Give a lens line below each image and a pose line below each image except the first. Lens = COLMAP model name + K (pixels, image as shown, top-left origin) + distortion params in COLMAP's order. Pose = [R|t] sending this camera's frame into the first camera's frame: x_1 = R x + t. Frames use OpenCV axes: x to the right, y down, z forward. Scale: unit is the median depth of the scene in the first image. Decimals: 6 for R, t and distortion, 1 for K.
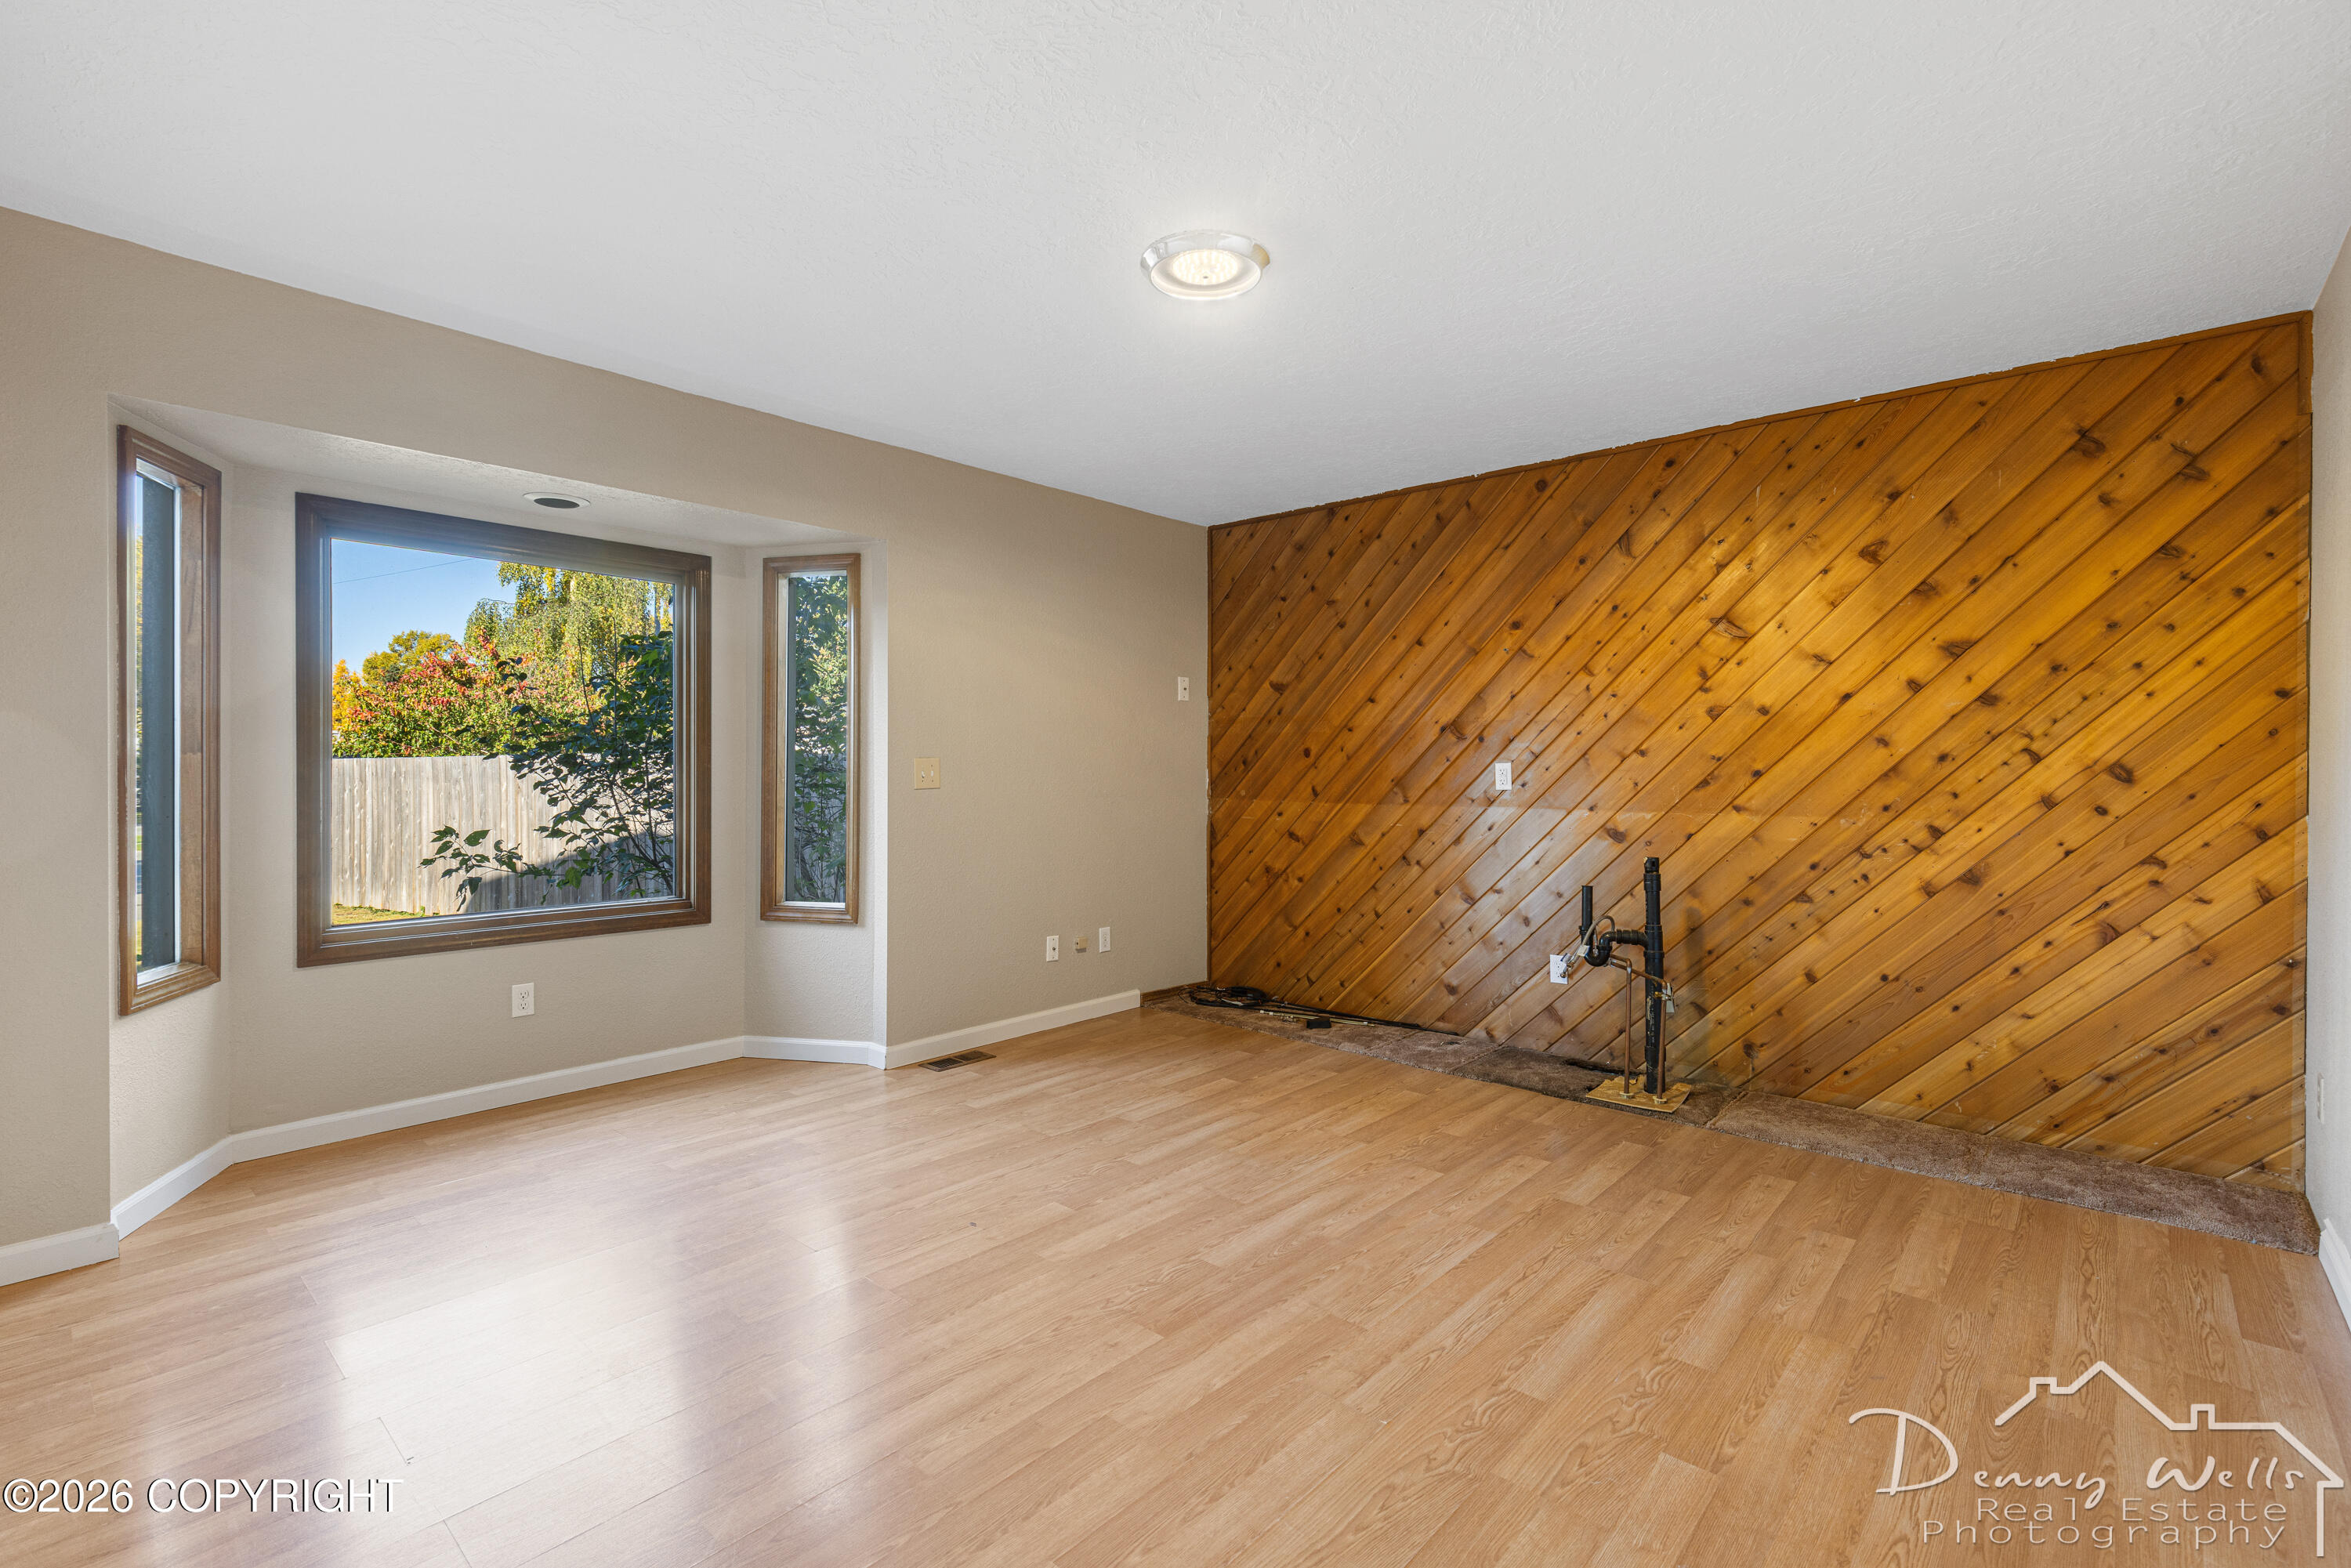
lens RADIAL K [[1057.3, 0, 1159.7], [0, 1057.3, 781.9], [0, 0, 1]] dist [0.008192, -0.001286]
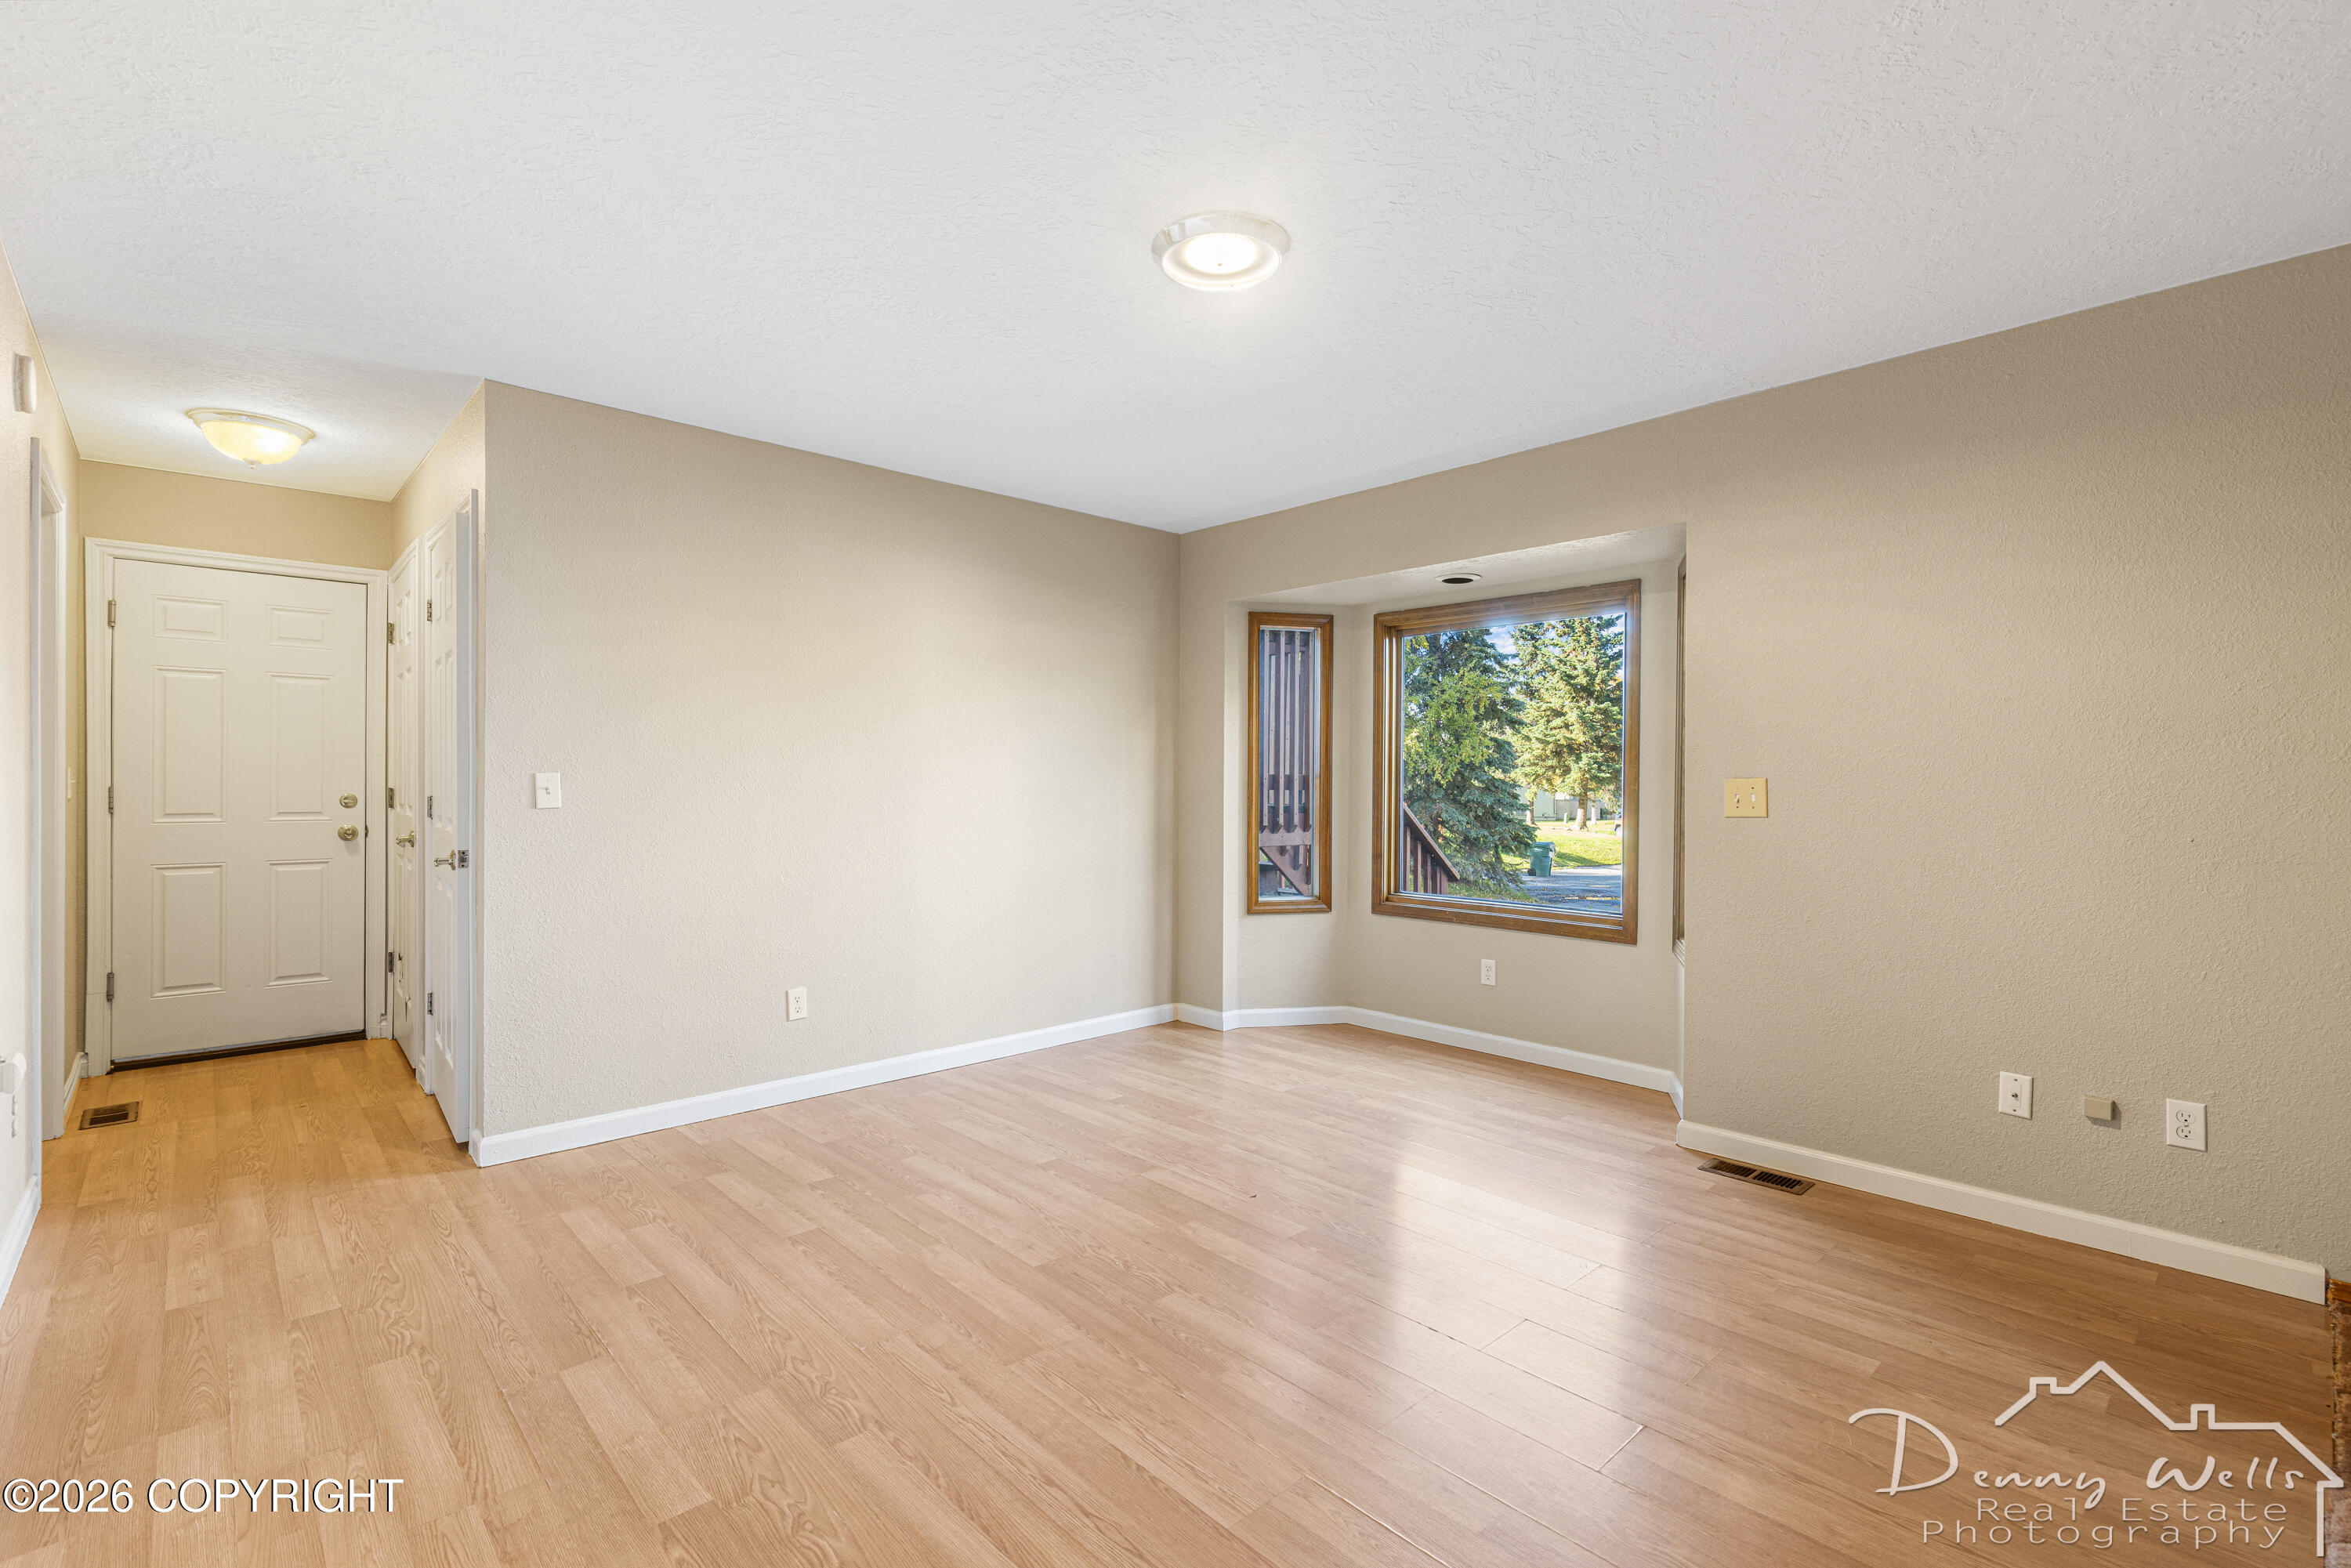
lens RADIAL K [[1057.3, 0, 1180.3], [0, 1057.3, 794.5], [0, 0, 1]] dist [0.008192, -0.001286]
pose [[-0.085331, 0.008895, -0.996313, 0.686946], [-0.019268, 0.999758, 0.010576, -0.012422], [0.996166, 0.020099, -0.085139, 0.737101]]
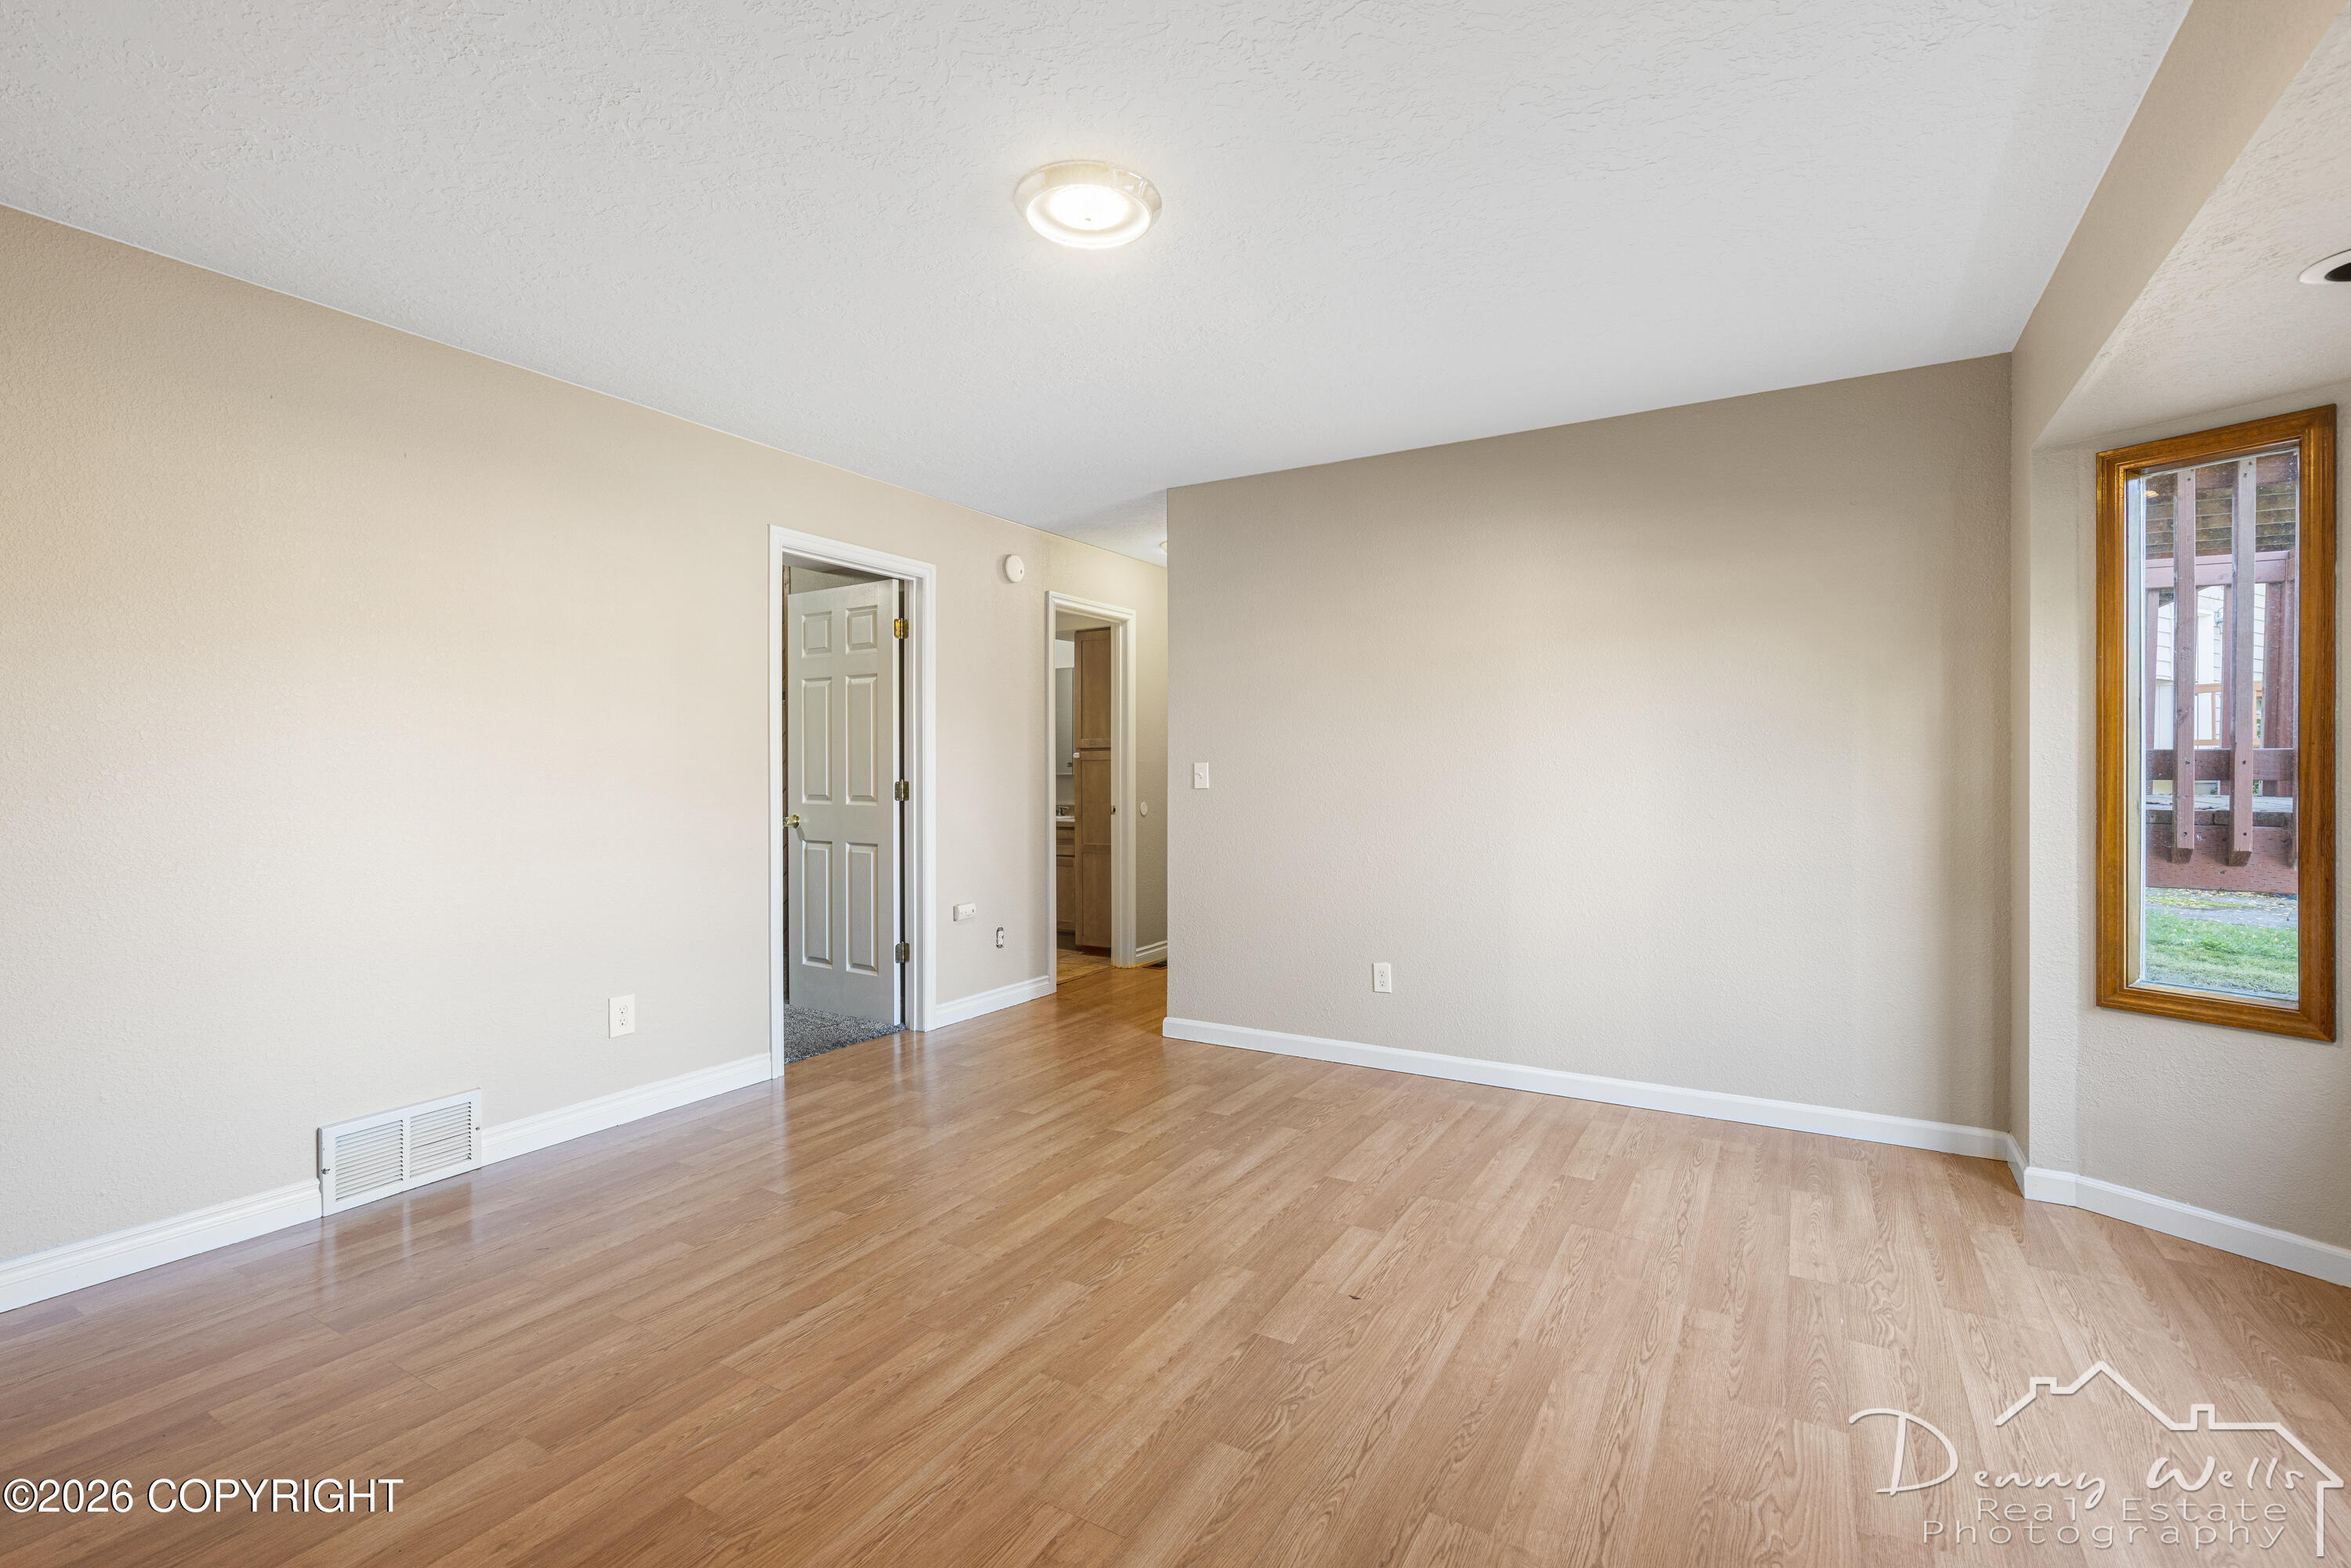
lens RADIAL K [[1057.3, 0, 1160.5], [0, 1057.3, 725.8], [0, 0, 1]] dist [0.008192, -0.001286]
pose [[-0.981347, -0.010593, -0.191954, 0.111091], [-0.005188, 0.999576, -0.028639, -0.018169], [0.192176, -0.027109, -0.980986, 1.339451]]
